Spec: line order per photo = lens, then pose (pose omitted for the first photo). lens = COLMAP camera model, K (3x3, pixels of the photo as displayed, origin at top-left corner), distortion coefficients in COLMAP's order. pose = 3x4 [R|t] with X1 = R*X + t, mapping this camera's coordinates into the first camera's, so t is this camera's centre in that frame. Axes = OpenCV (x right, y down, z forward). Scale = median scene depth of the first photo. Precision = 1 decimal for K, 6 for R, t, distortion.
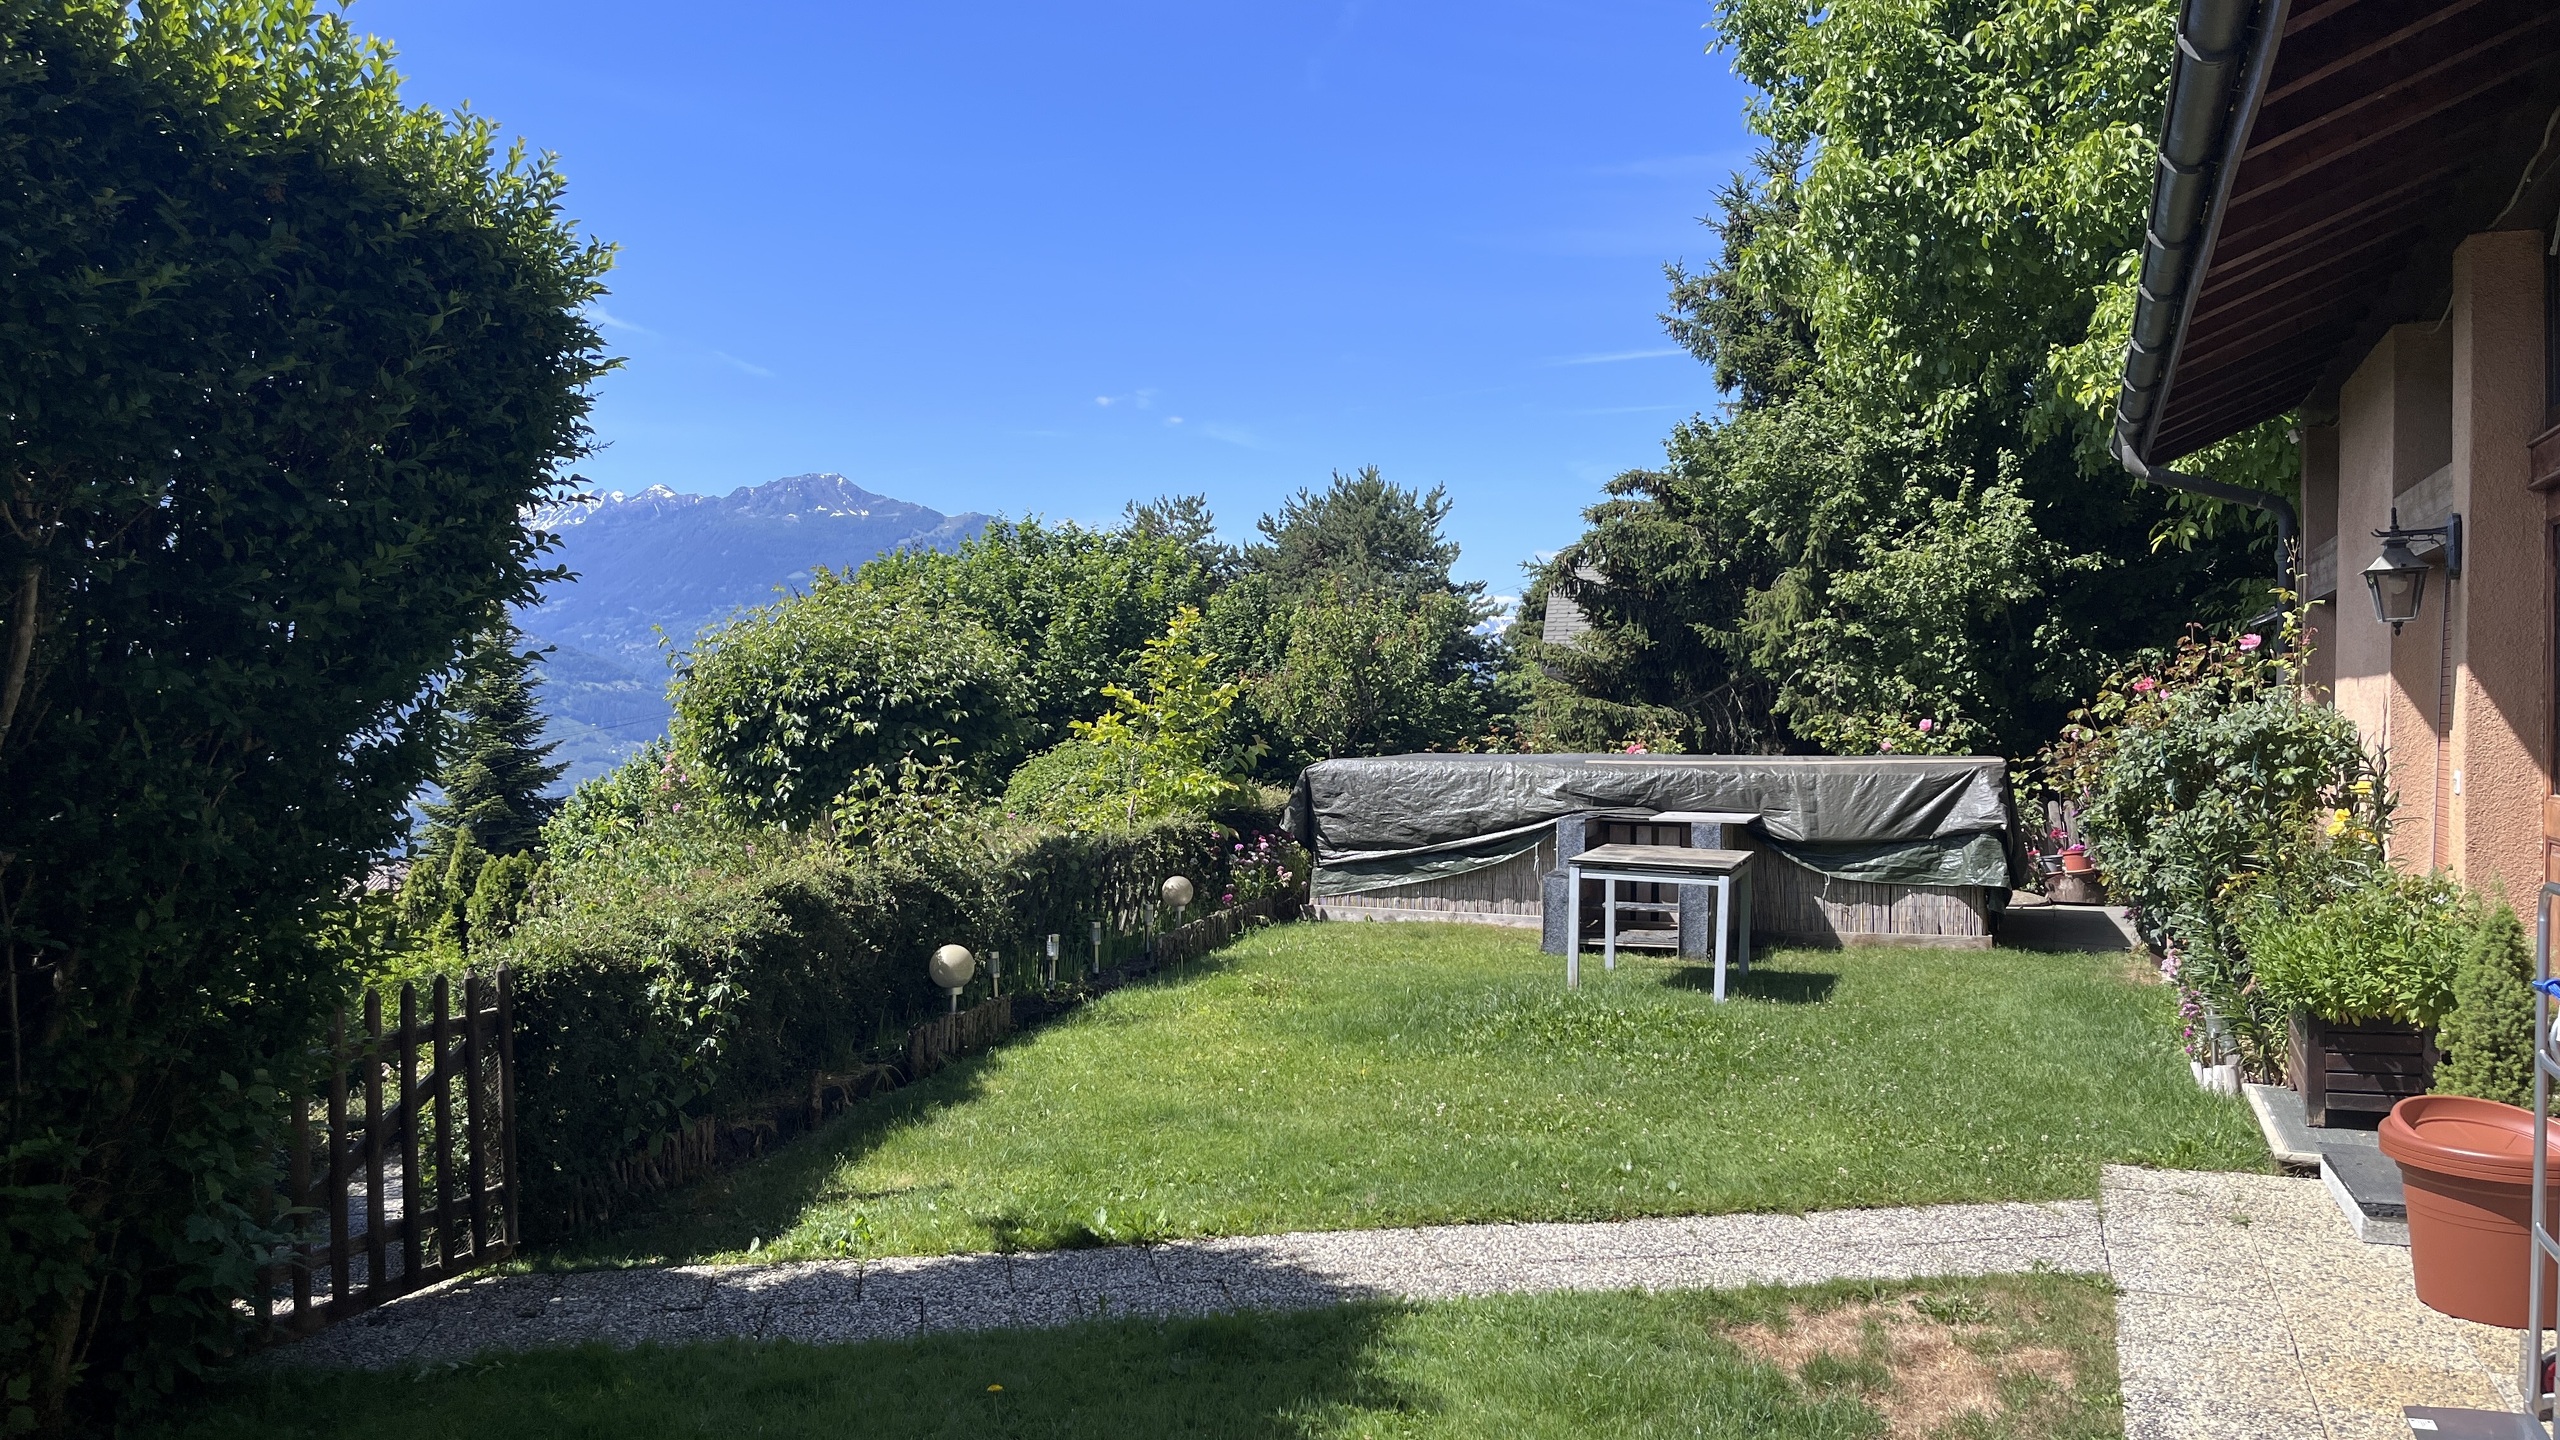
lens RADIAL K [[1921.6, 0, 1280.0], [0, 1921.6, 720.0], [0, 0, 1]] dist [0.073538, -0.128779]
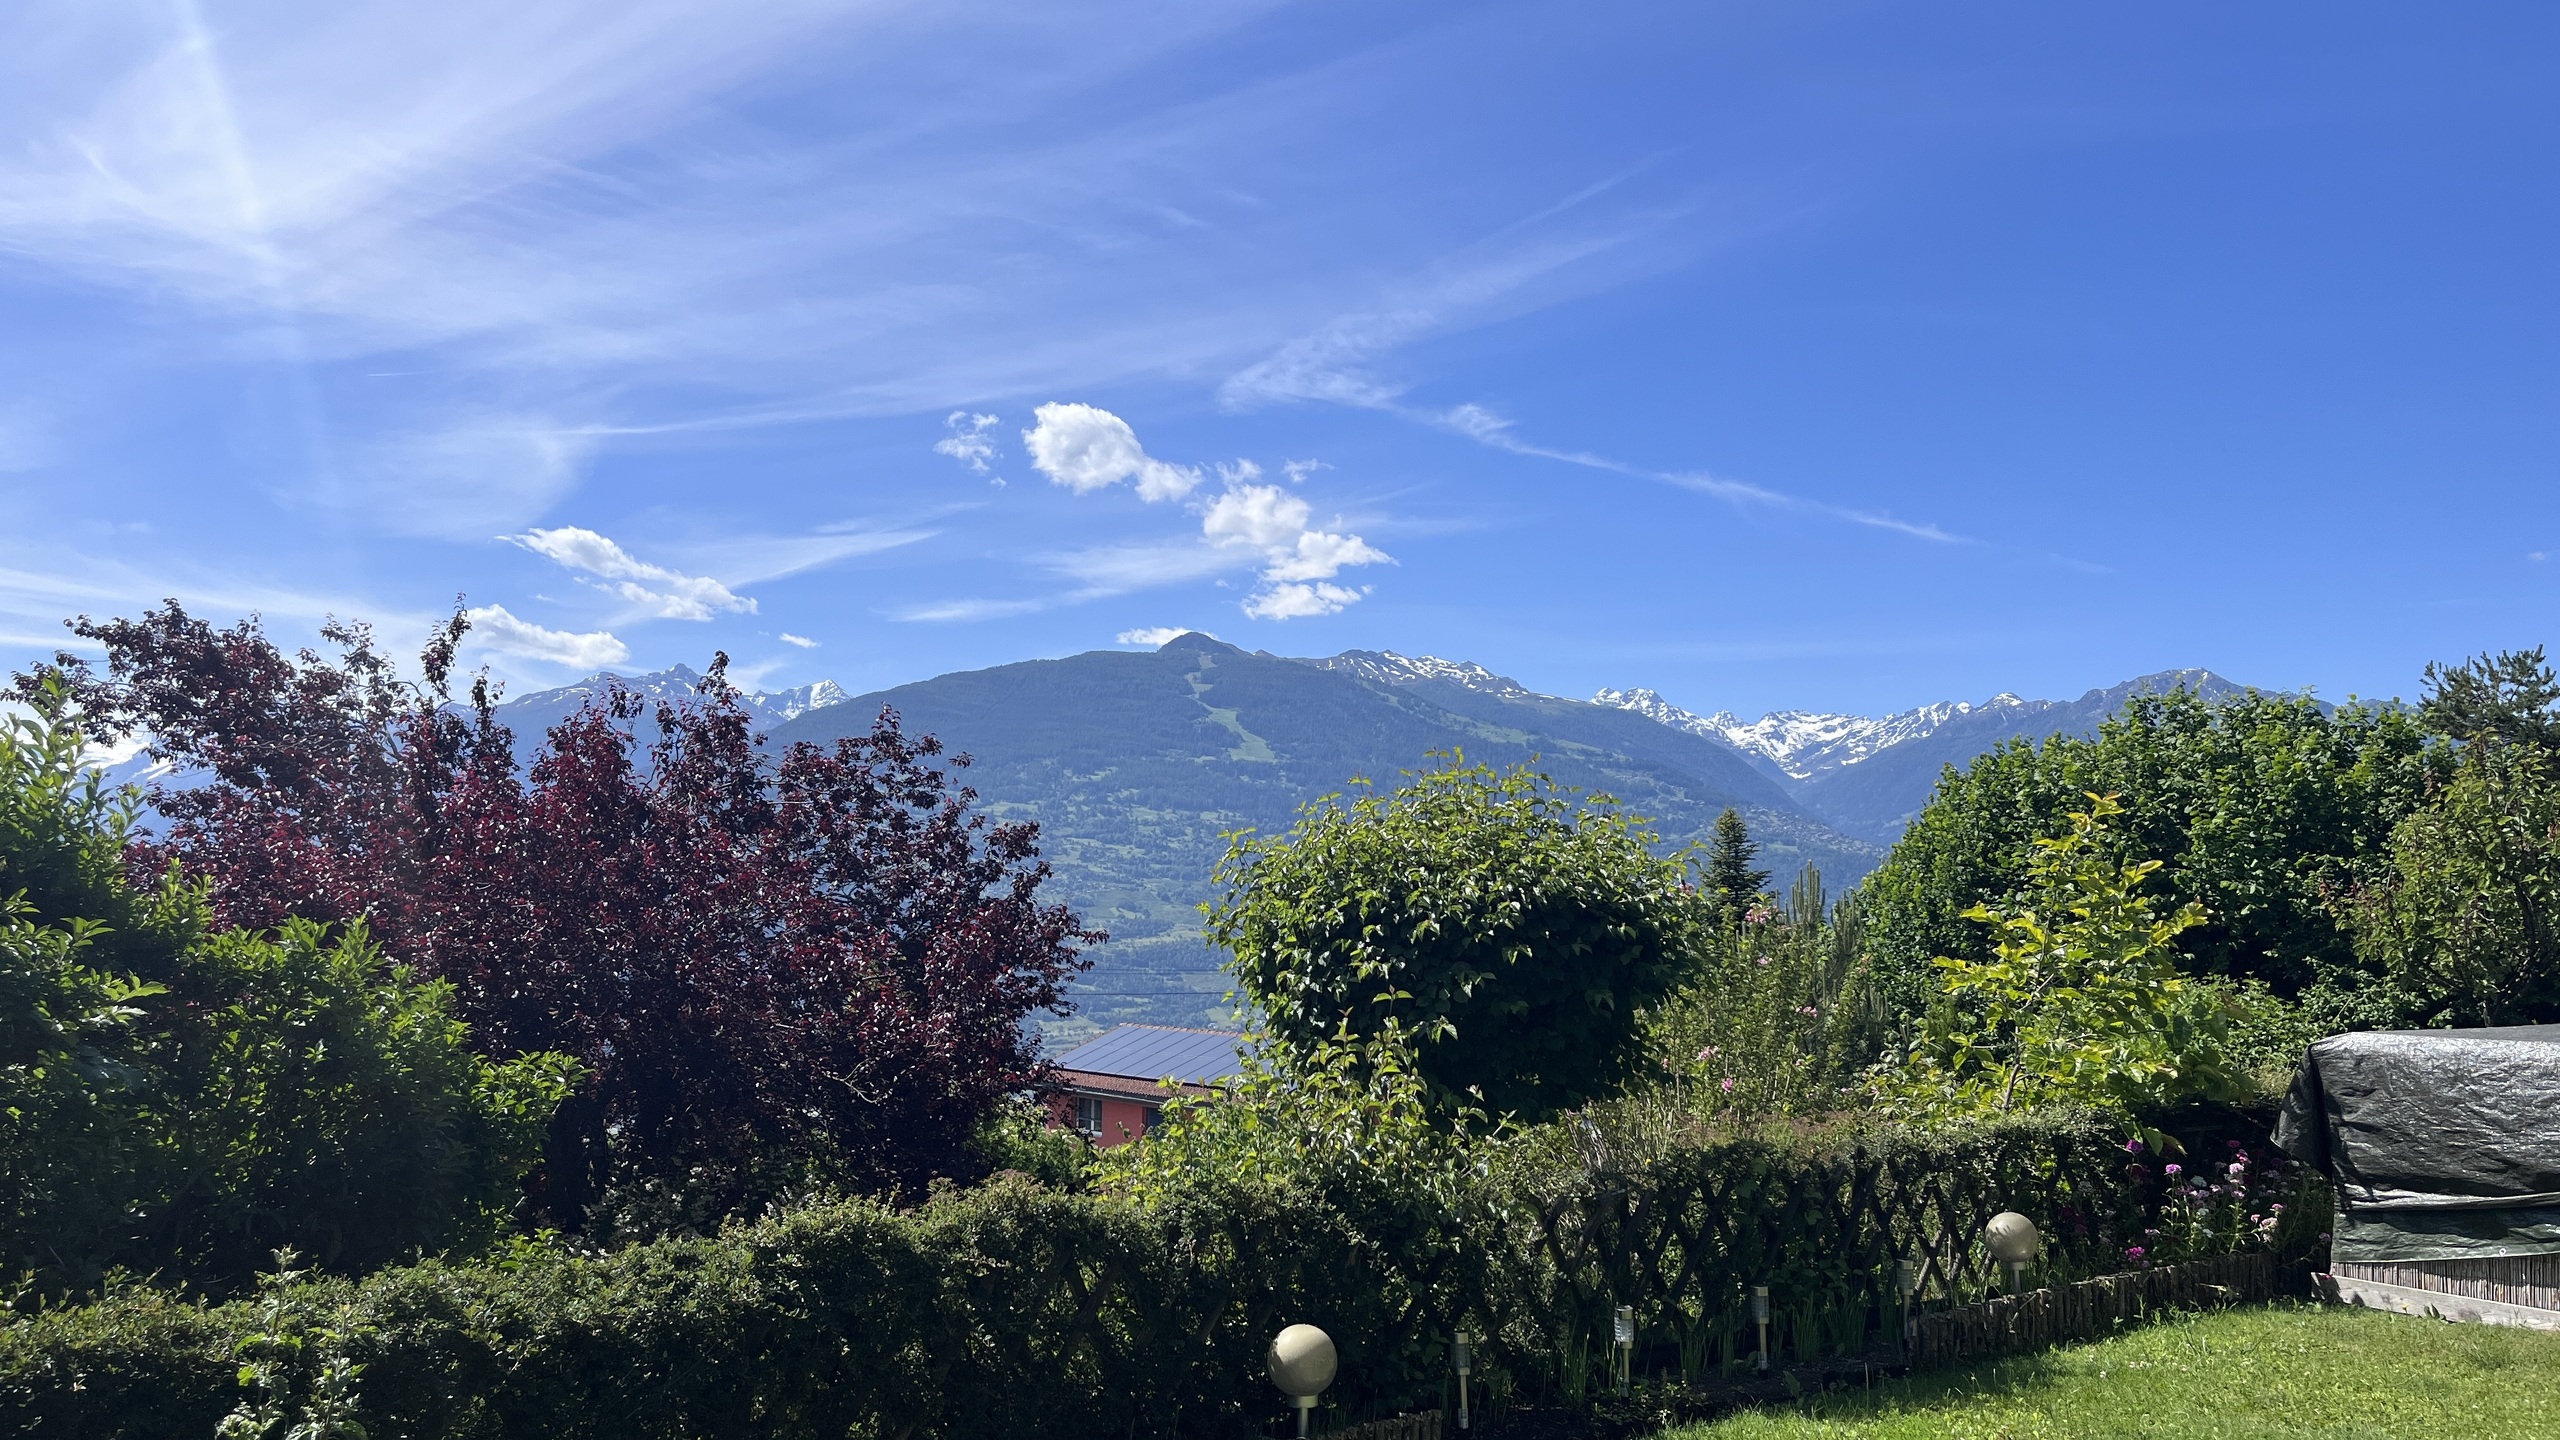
lens RADIAL K [[1921.6, 0, 1280.0], [0, 1921.6, 720.0], [0, 0, 1]] dist [0.073538, -0.128779]
pose [[0.778630, -0.059005, -0.624703, 0.149316], [-0.009753, 0.994311, -0.106073, -0.008814], [0.627407, 0.088684, 0.773625, 0.310143]]
